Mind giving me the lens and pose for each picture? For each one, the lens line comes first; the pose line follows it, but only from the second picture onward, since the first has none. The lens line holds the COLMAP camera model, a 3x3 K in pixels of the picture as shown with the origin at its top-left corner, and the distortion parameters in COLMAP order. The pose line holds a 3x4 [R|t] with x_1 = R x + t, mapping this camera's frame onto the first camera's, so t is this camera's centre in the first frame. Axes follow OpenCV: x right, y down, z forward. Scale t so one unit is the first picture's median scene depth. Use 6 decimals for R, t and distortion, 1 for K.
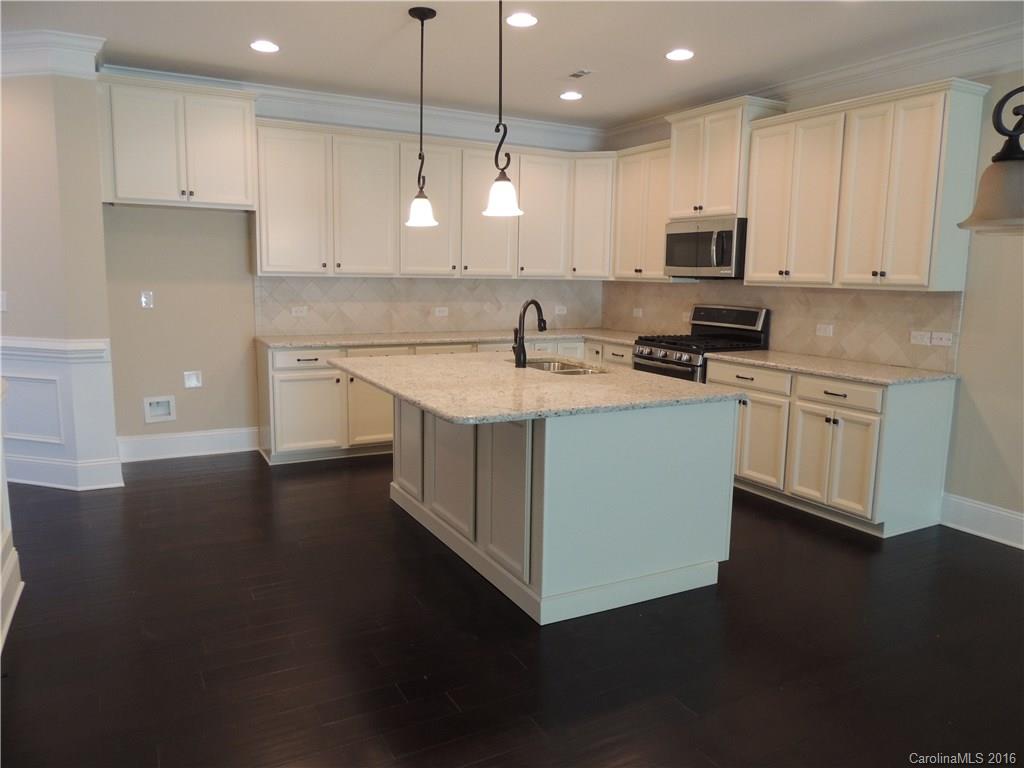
lens RADIAL K [[724.4, 0, 509.9], [0, 724.4, 383.2], [0, 0, 1]] dist [-0.038003, 0.004446]
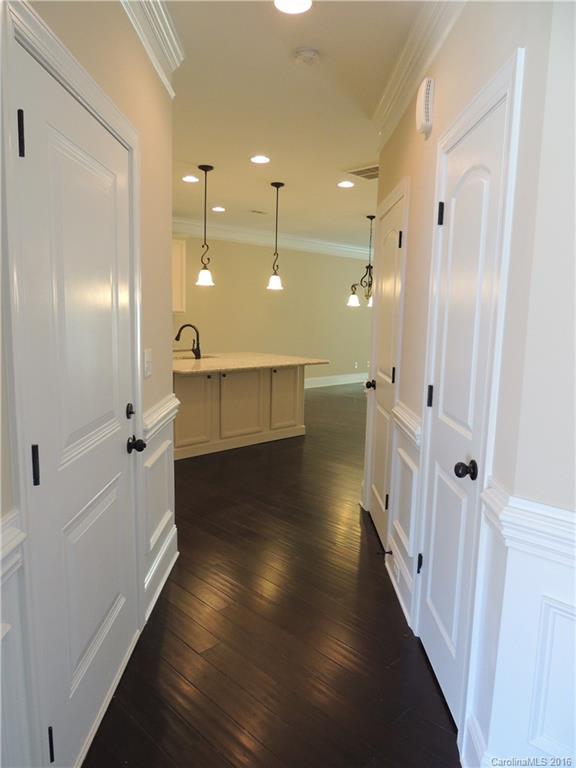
lens RADIAL K [[543.3, 0, 288.0], [0, 543.3, 384.0], [0, 0, 1]] dist [-0.038003, 0.004446]
pose [[-0.283507, -0.143867, 0.948117, -1.159592], [0.117559, 0.976012, 0.183252, -0.158061], [-0.951737, 0.163413, -0.259793, 0.944179]]
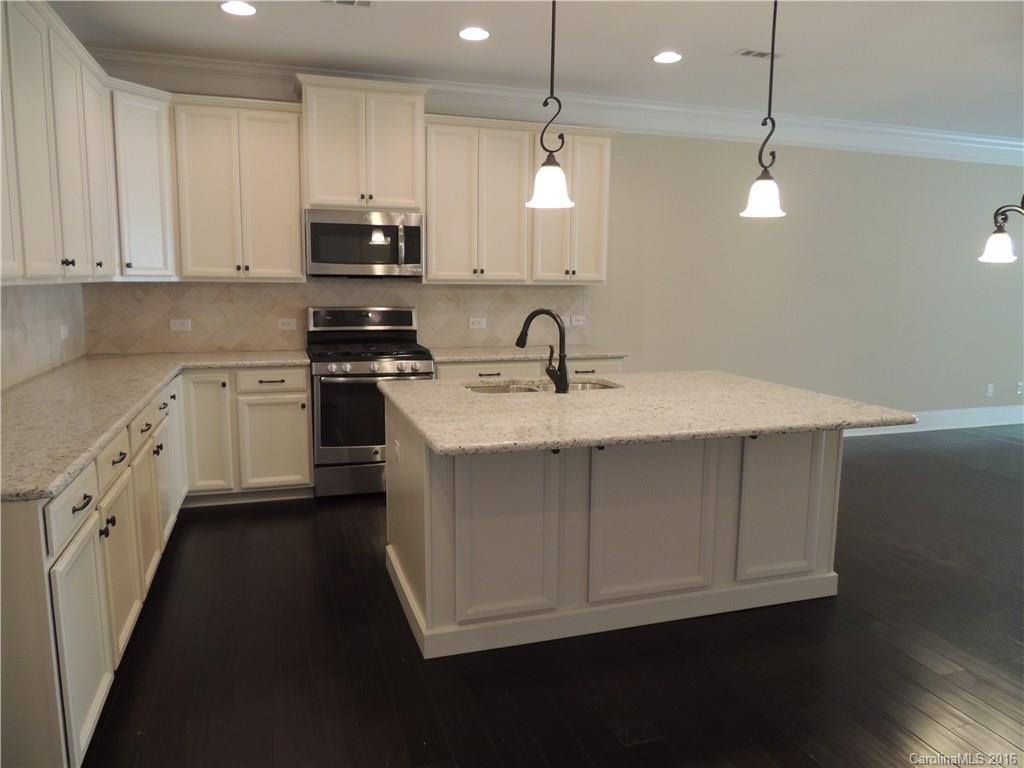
lens RADIAL K [[724.4, 0, 509.9], [0, 724.4, 383.2], [0, 0, 1]] dist [-0.038003, 0.004446]
pose [[0.169298, -0.155220, 0.973265, -0.632680], [0.139470, 0.981355, 0.132250, -0.120322], [-0.975646, 0.113352, 0.187791, 0.739195]]
